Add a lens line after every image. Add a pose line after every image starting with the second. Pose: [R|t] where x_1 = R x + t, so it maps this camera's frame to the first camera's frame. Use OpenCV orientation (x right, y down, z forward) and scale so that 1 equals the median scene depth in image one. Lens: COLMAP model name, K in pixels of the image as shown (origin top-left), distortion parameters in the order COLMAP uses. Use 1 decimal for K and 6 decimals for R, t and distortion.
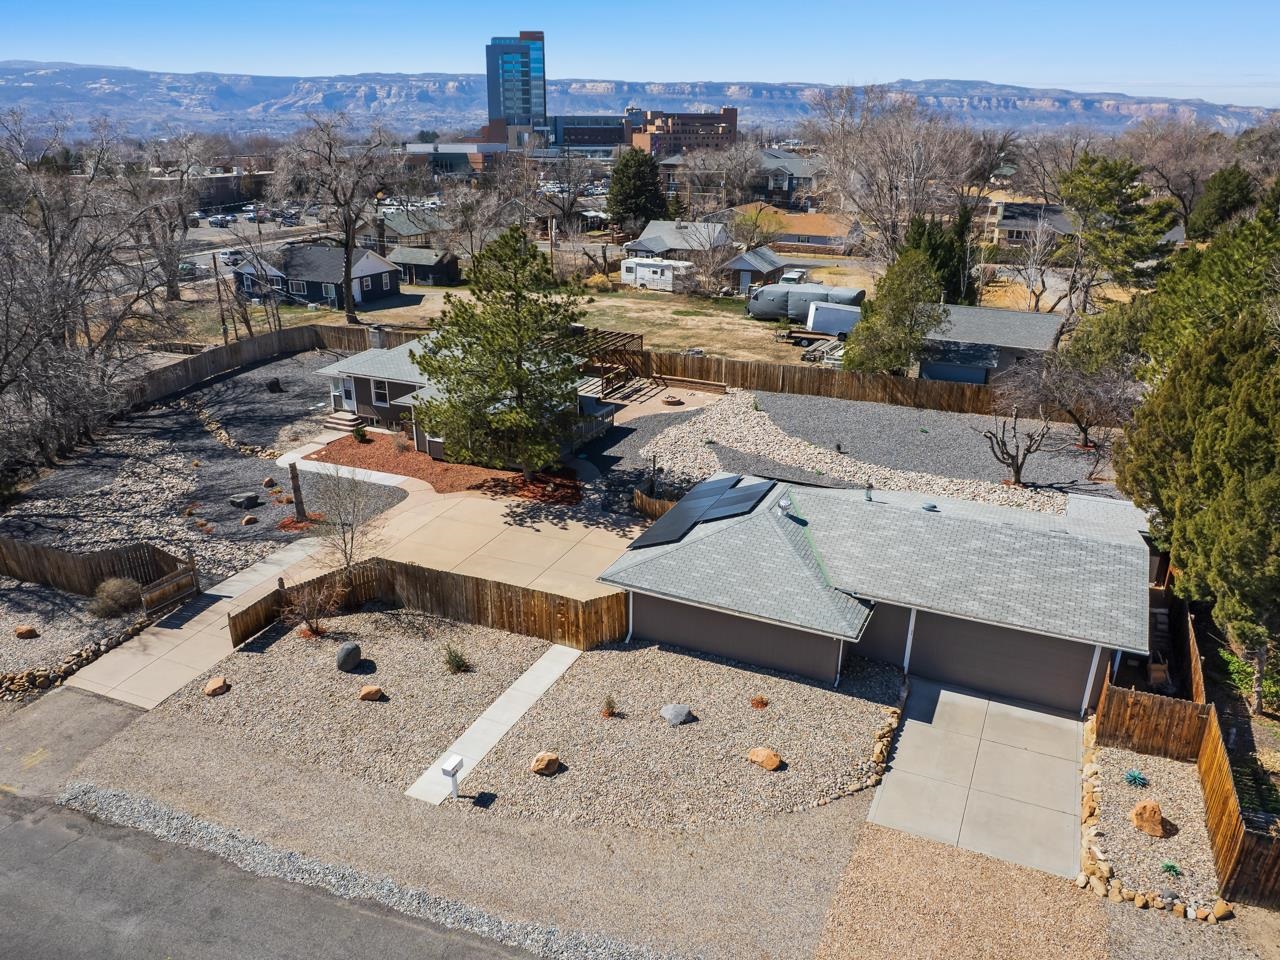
lens RADIAL K [[935.4, 0, 641.9], [0, 935.4, 481.3], [0, 0, 1]] dist [-0.004239, -0.000989]
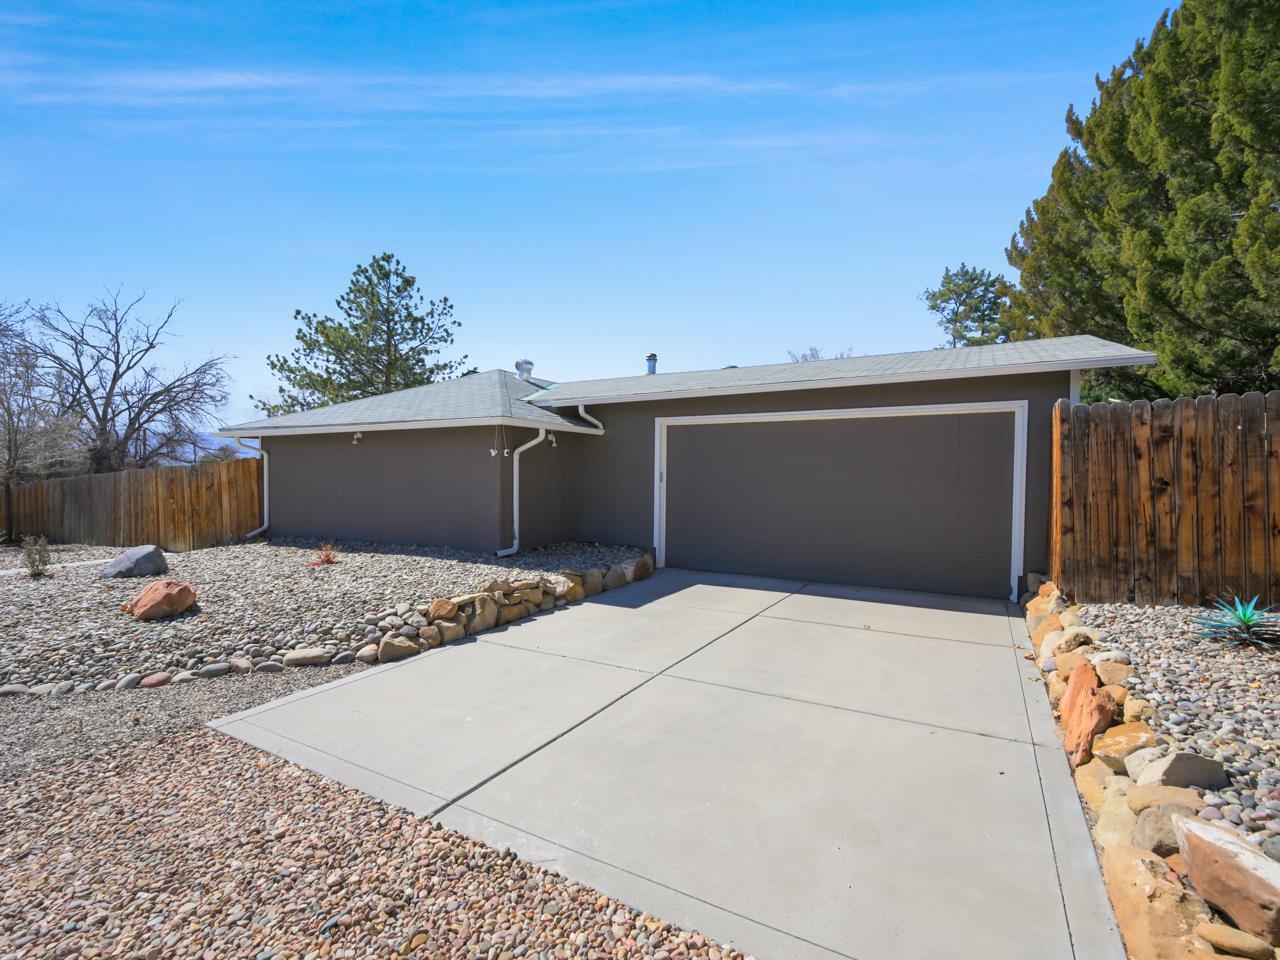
lens RADIAL K [[598.2, 0, 637.5], [0, 598.2, 477.5], [0, 0, 1]] dist [0.000642, 0.000143]
pose [[0.995390, 0.008992, -0.095484, 0.303231], [-0.043498, 0.929633, -0.365909, 0.288009], [0.085475, 0.368376, 0.925739, 0.664594]]
